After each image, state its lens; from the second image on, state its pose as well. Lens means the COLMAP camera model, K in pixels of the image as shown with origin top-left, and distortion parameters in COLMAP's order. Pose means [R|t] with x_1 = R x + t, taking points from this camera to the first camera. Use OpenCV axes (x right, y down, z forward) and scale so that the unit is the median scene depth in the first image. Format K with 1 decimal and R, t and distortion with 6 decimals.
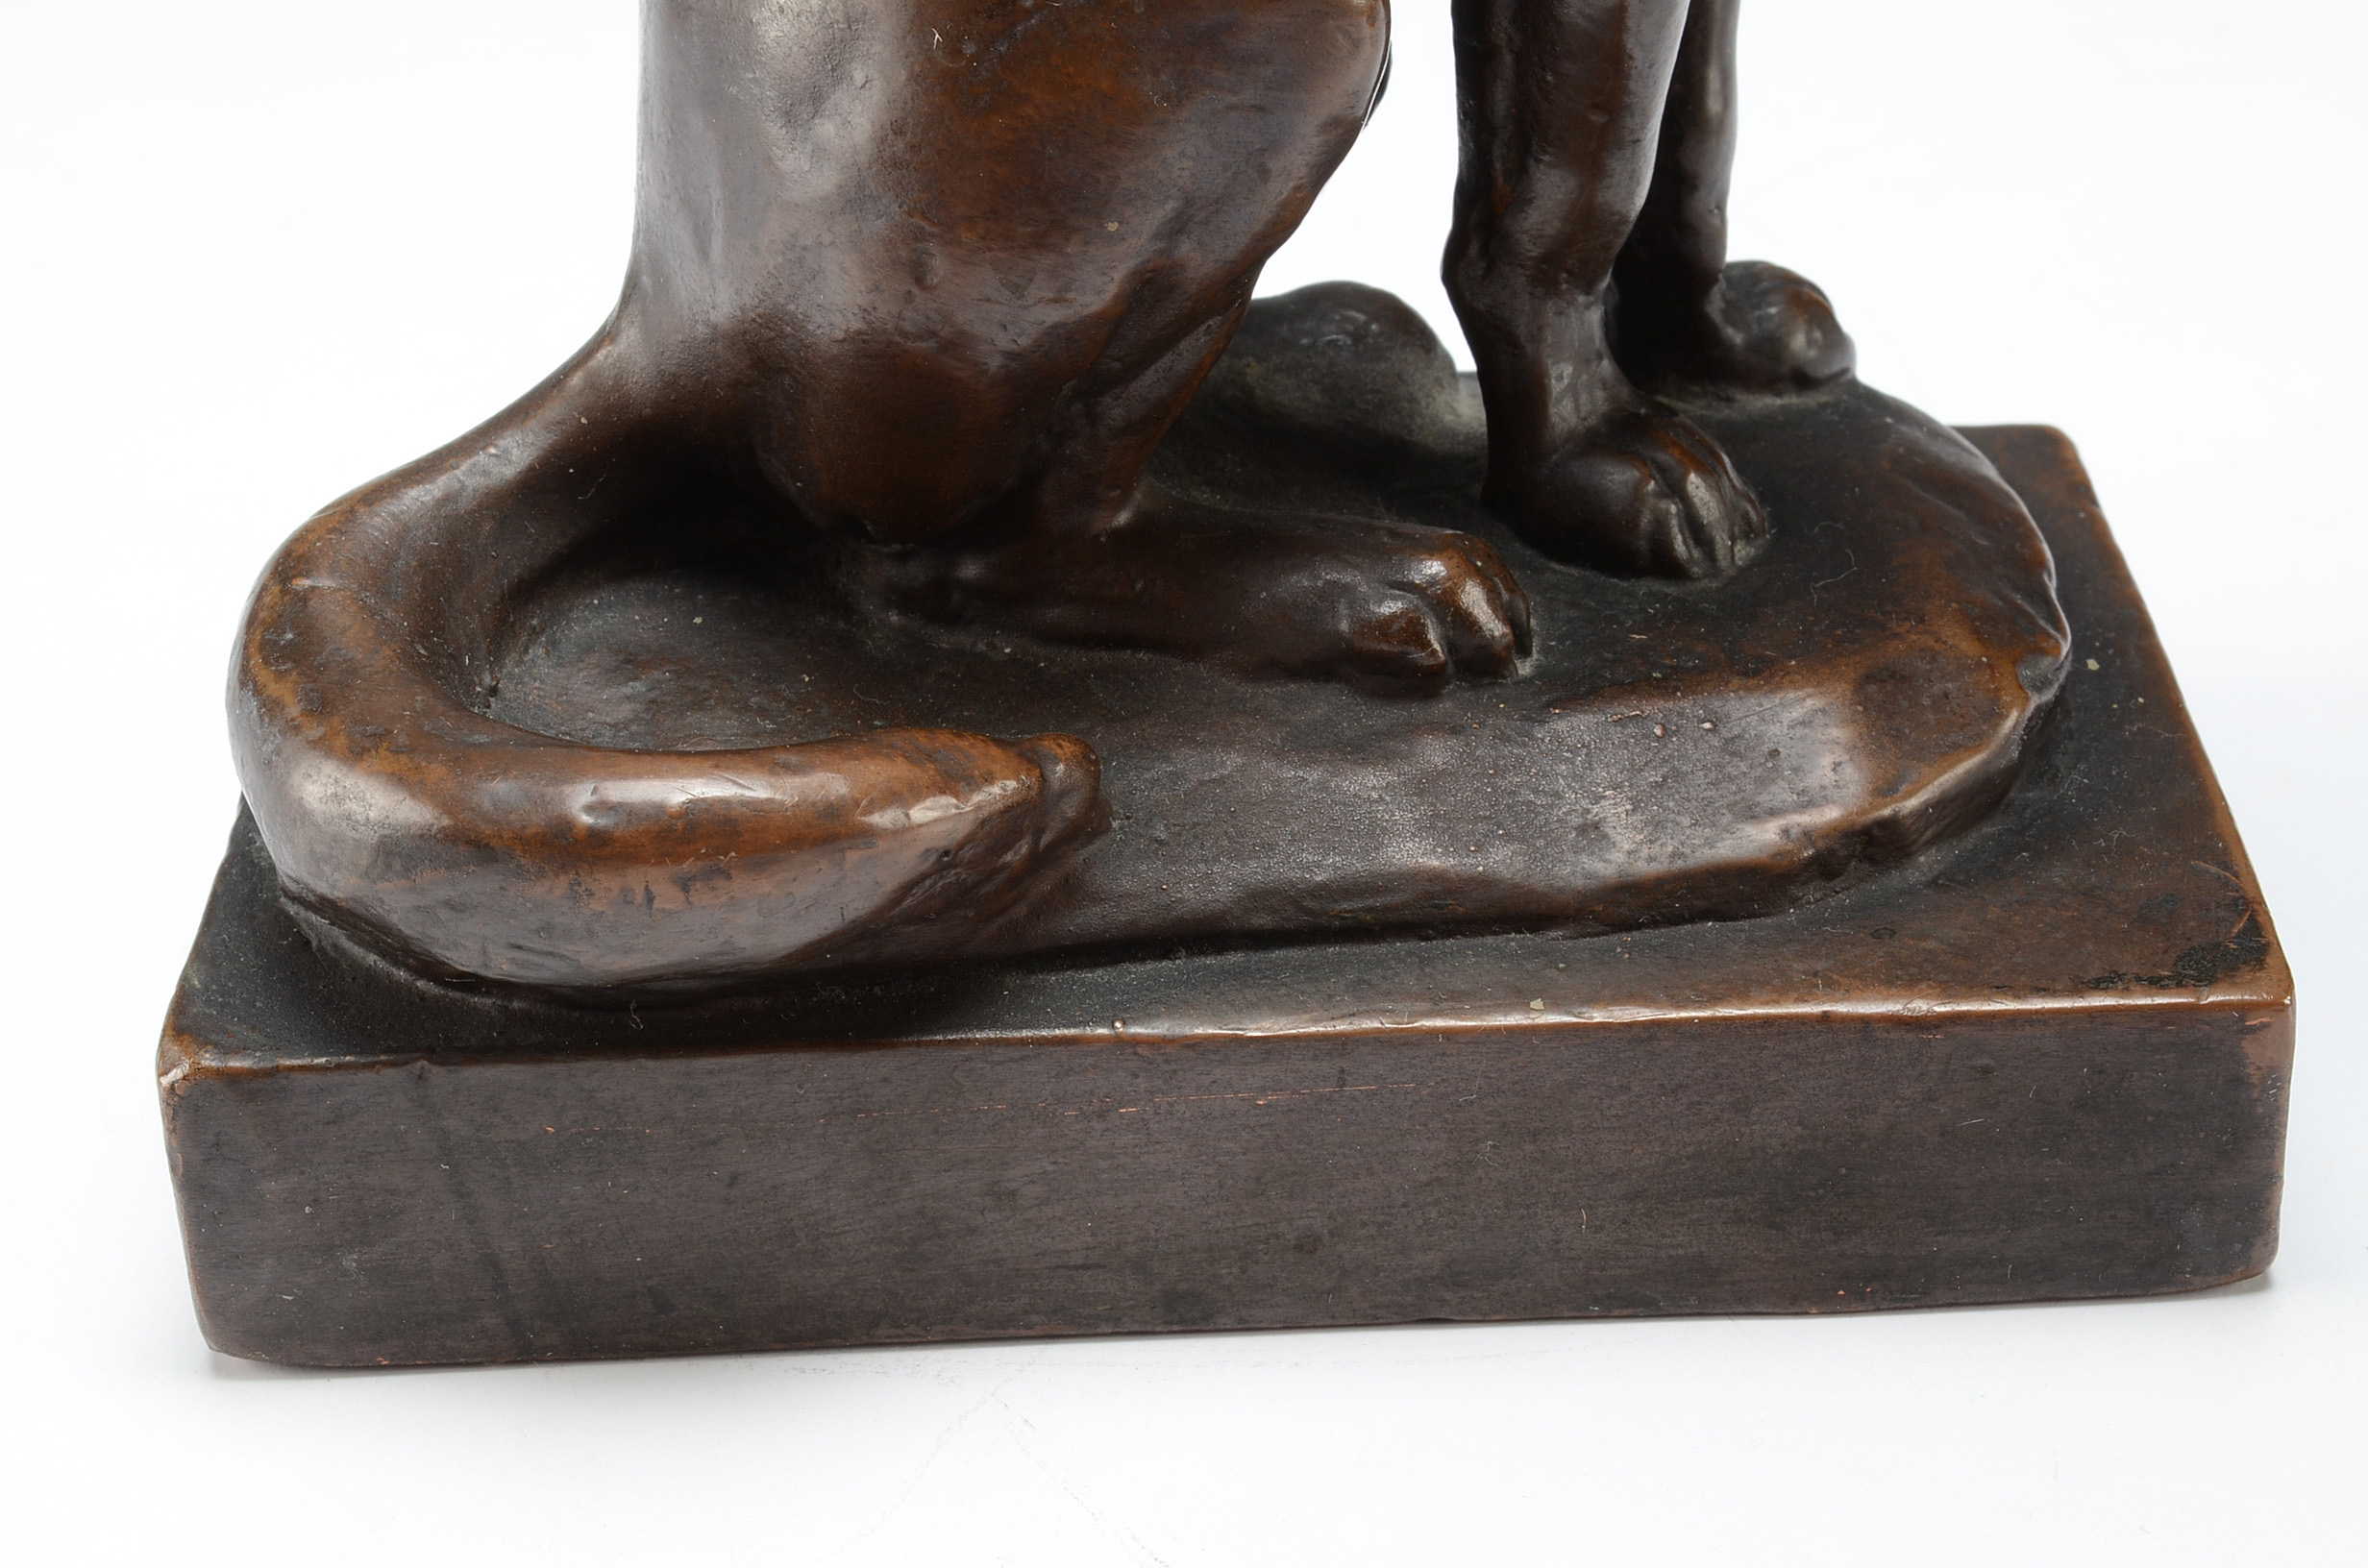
lens RADIAL K [[5095.5, 0, 1182.0], [0, 5095.5, 836.6], [0, 0, 1]] dist [0.068987, -0.074497]
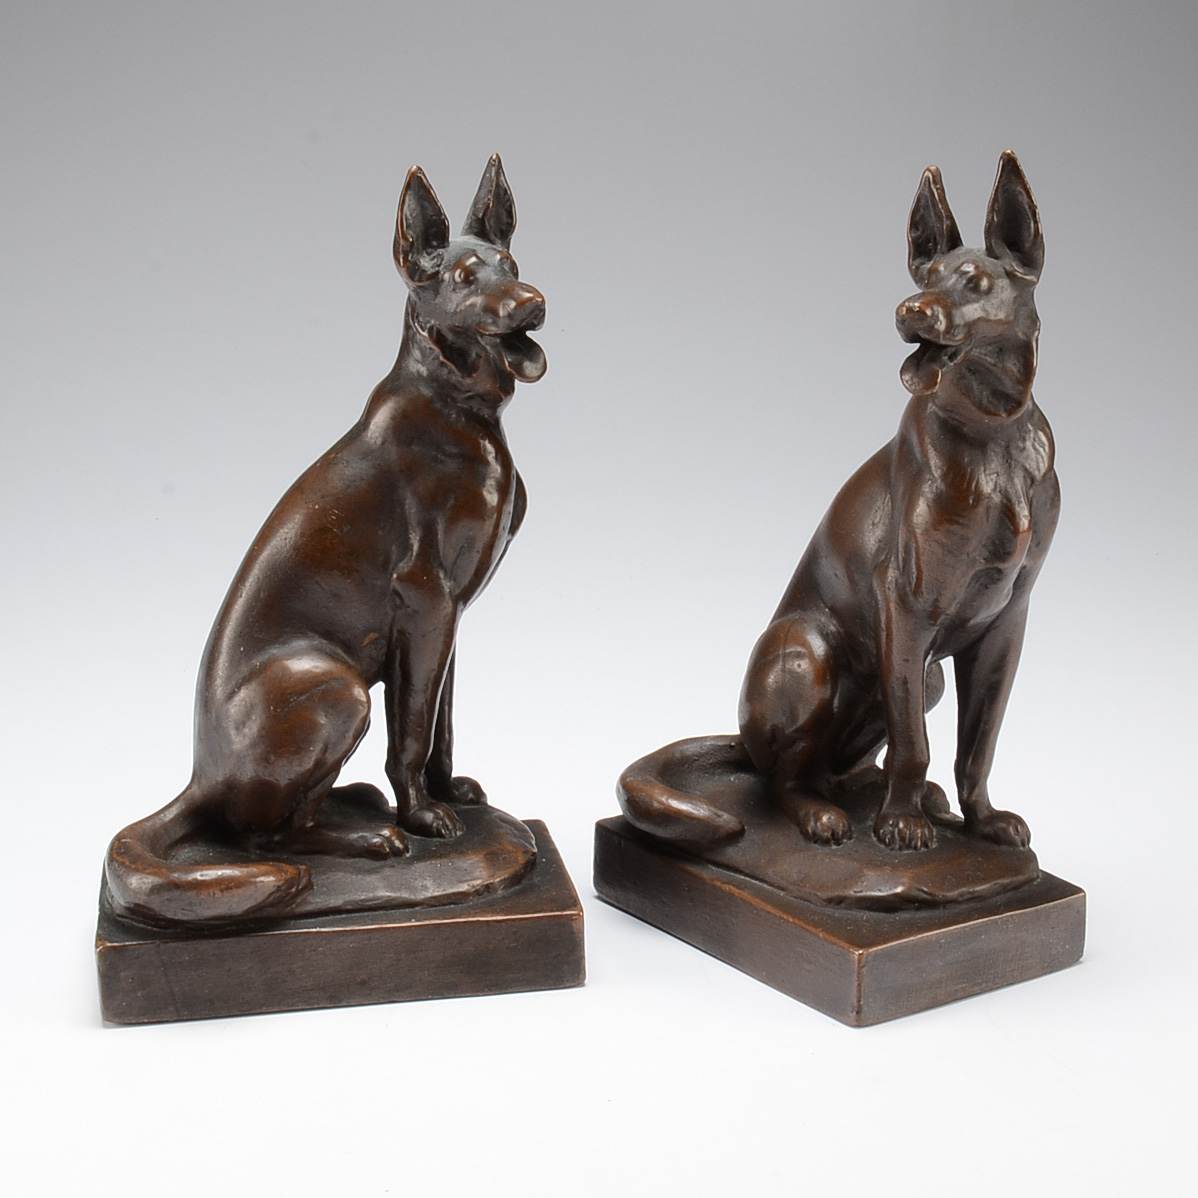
lens RADIAL K [[2612.6, 0, 599.0], [0, 2612.6, 599.0], [0, 0, 1]] dist [-0.146050, 0.154953]
pose [[0.989885, -0.021401, 0.140247, -0.079017], [0.058826, 0.961487, -0.268482, 0.370227], [-0.129100, 0.274017, 0.953020, -1.208670]]
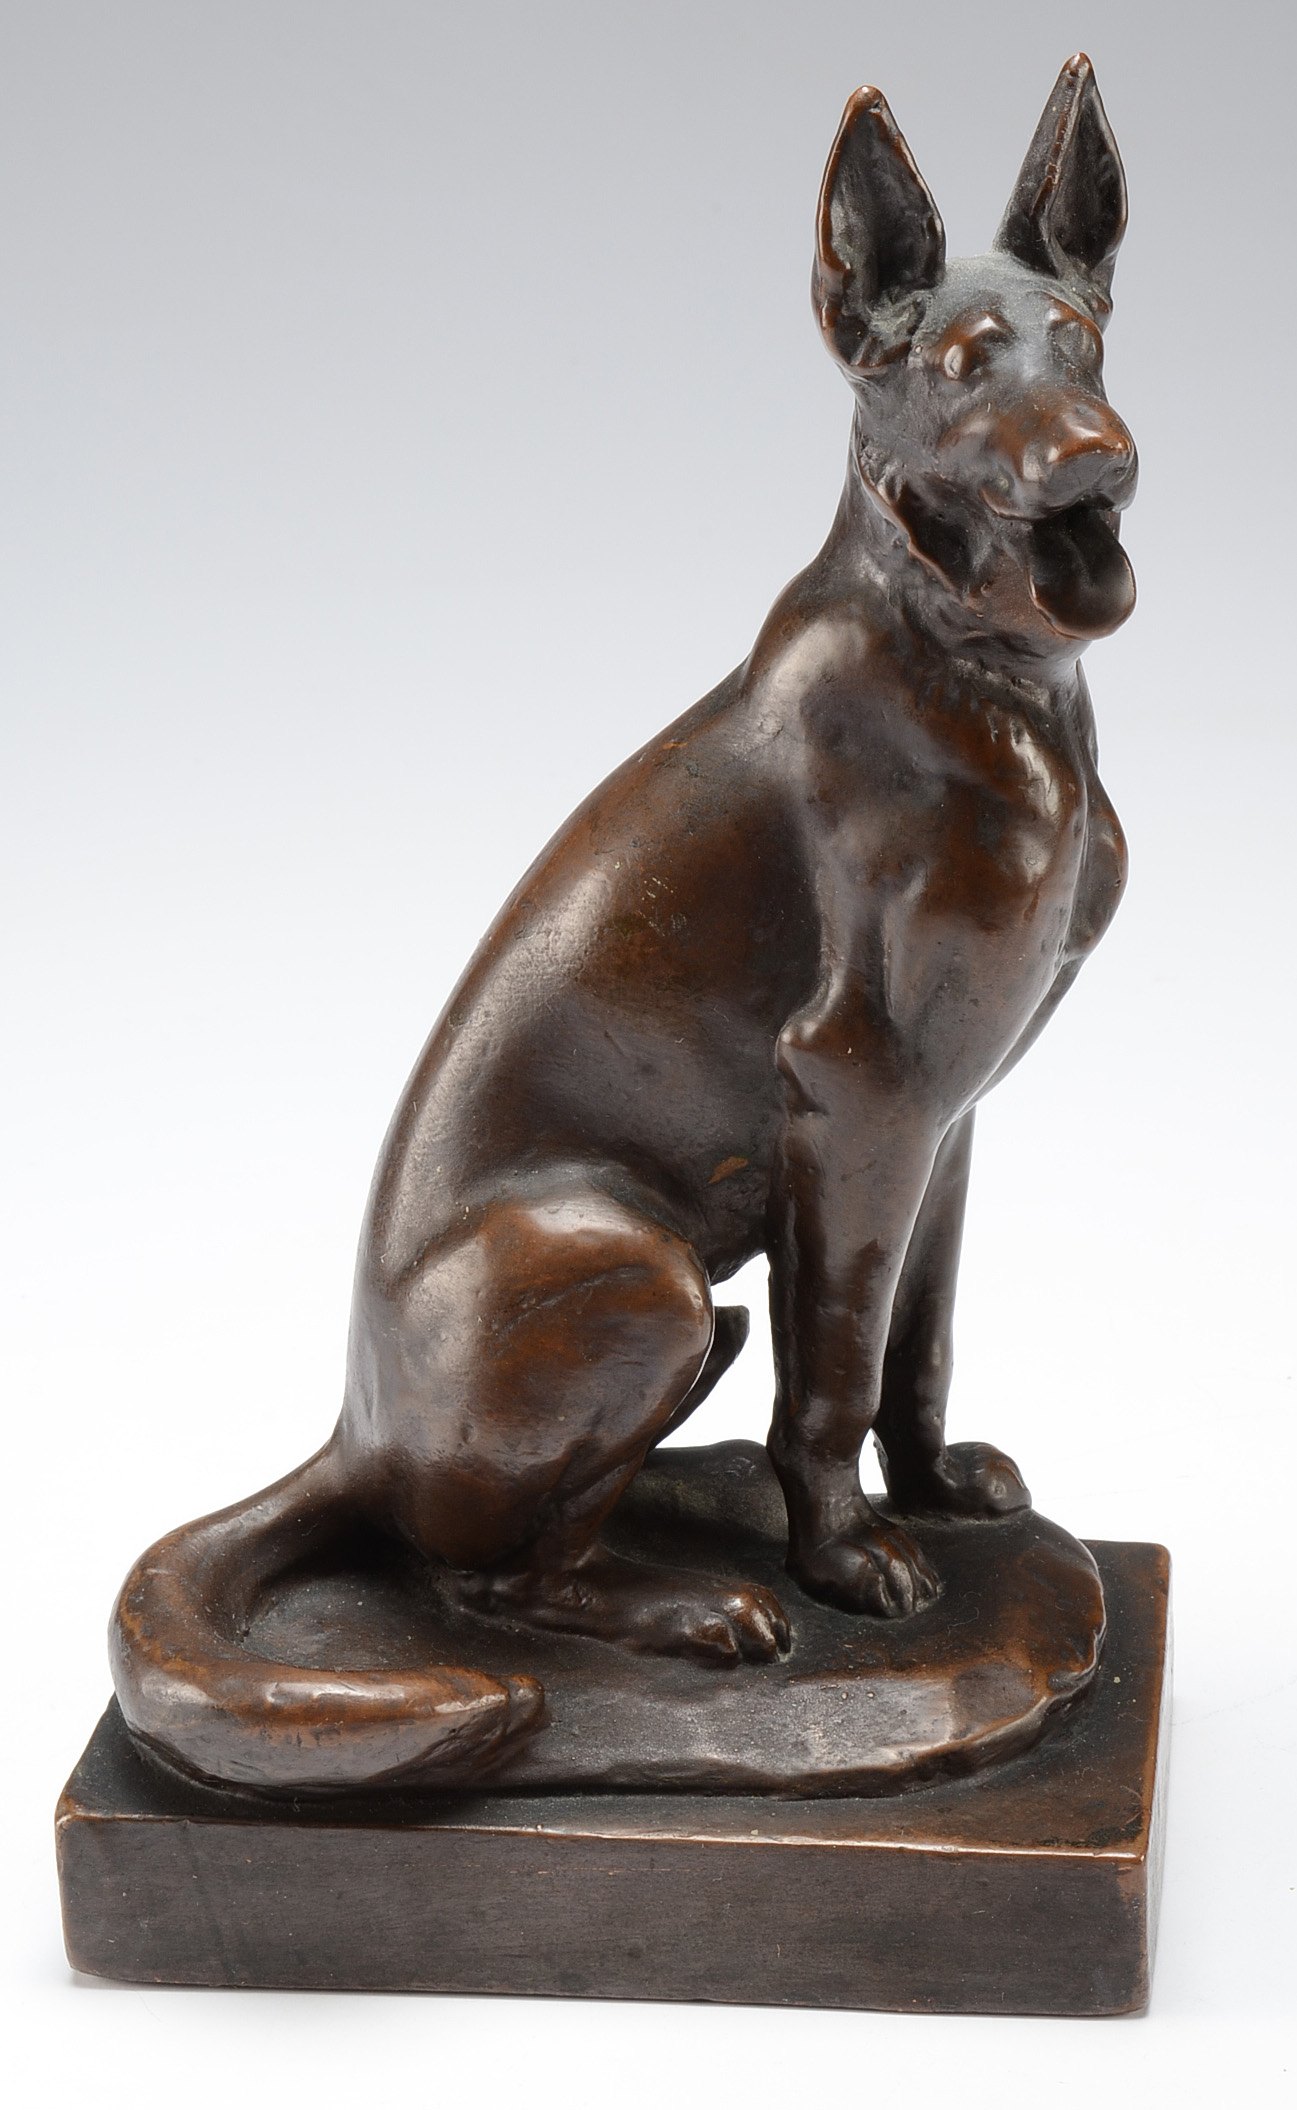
lens RADIAL K [[4974.7, 0, 652.3], [0, 4974.7, 1099.4], [0, 0, 1]] dist [0.066075, -0.255651]
pose [[0.991257, 0.055330, -0.119787, 0.236568], [-0.072168, 0.987356, -0.141137, 0.027290], [0.110463, 0.148548, 0.982716, -0.880299]]
